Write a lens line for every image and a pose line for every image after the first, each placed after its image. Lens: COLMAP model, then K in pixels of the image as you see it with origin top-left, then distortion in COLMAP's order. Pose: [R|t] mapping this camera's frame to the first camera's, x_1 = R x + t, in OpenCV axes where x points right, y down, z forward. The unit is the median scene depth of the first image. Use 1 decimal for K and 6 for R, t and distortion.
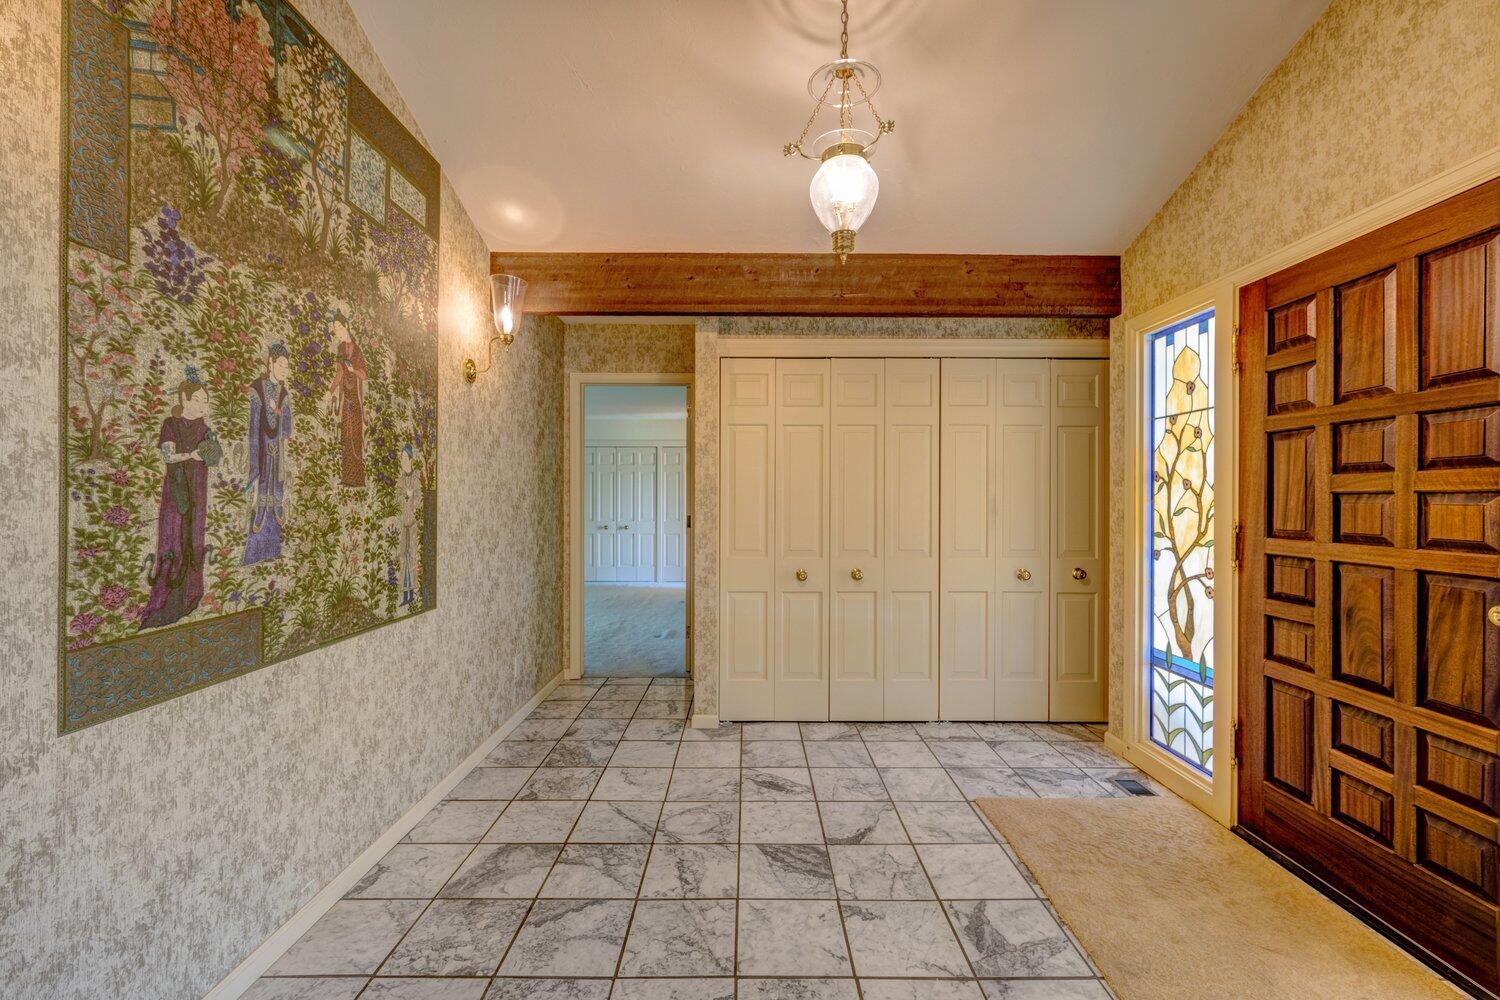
lens RADIAL K [[639.1, 0, 742.1], [0, 639.1, 498.0], [0, 0, 1]] dist [-0.003609, -0.000006]
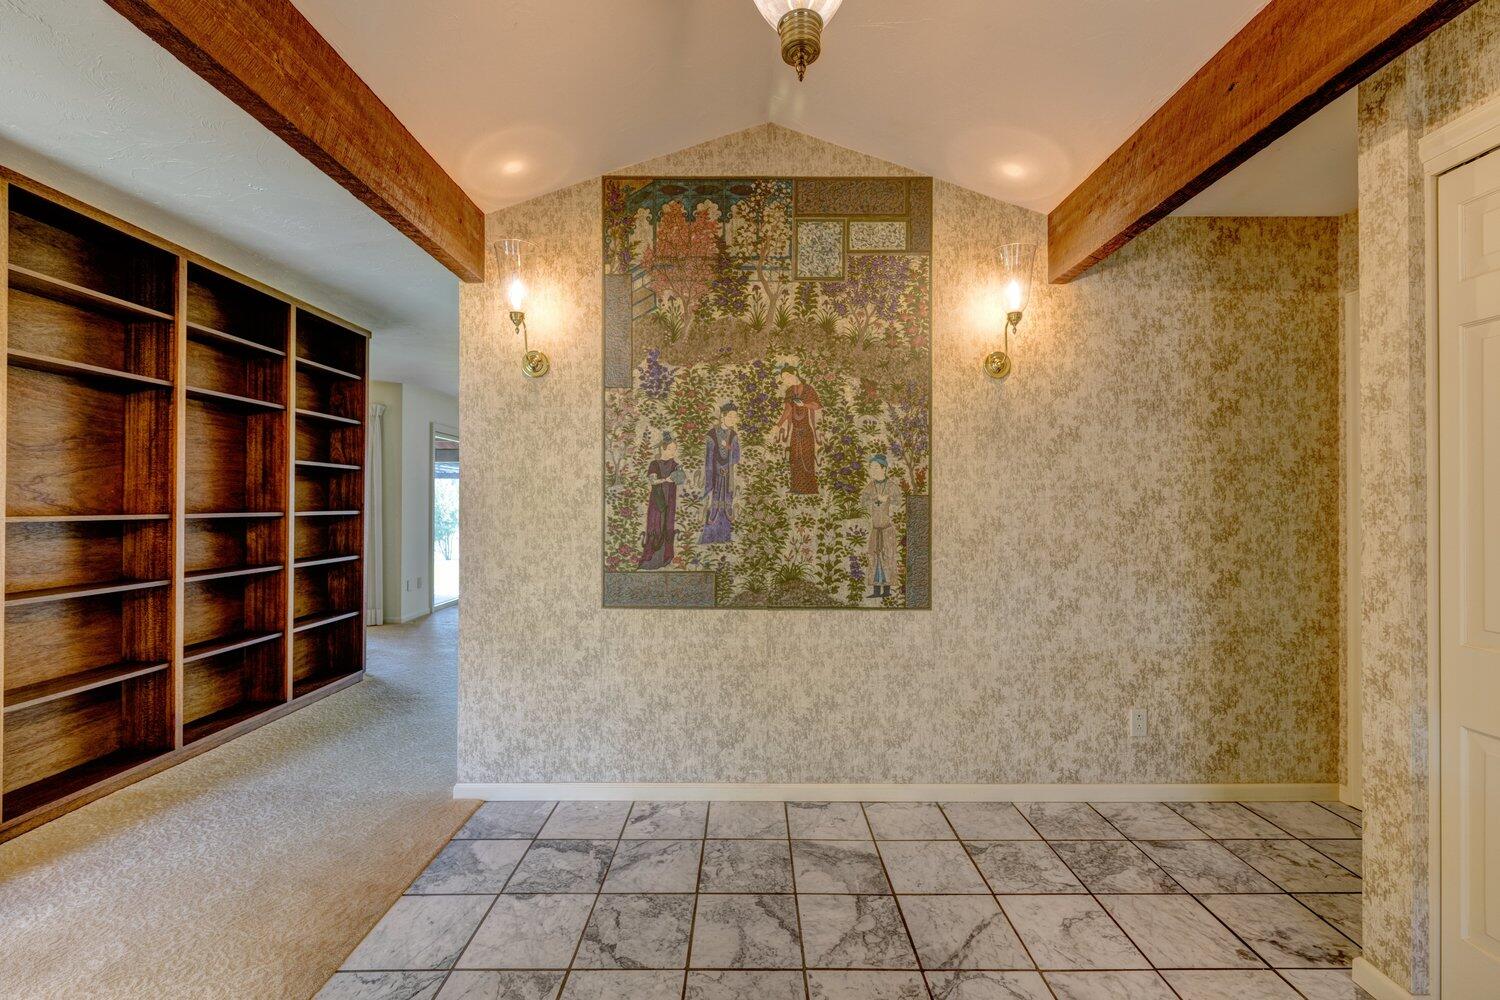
lens RADIAL K [[639.1, 0, 777.7], [0, 639.1, 498.5], [0, 0, 1]] dist [-0.003609, -0.000006]
pose [[-0.017763, -0.006740, -0.999820, 0.783776], [0.001114, 0.999977, -0.006760, -0.000151], [0.999842, -0.001234, -0.017755, 1.098096]]
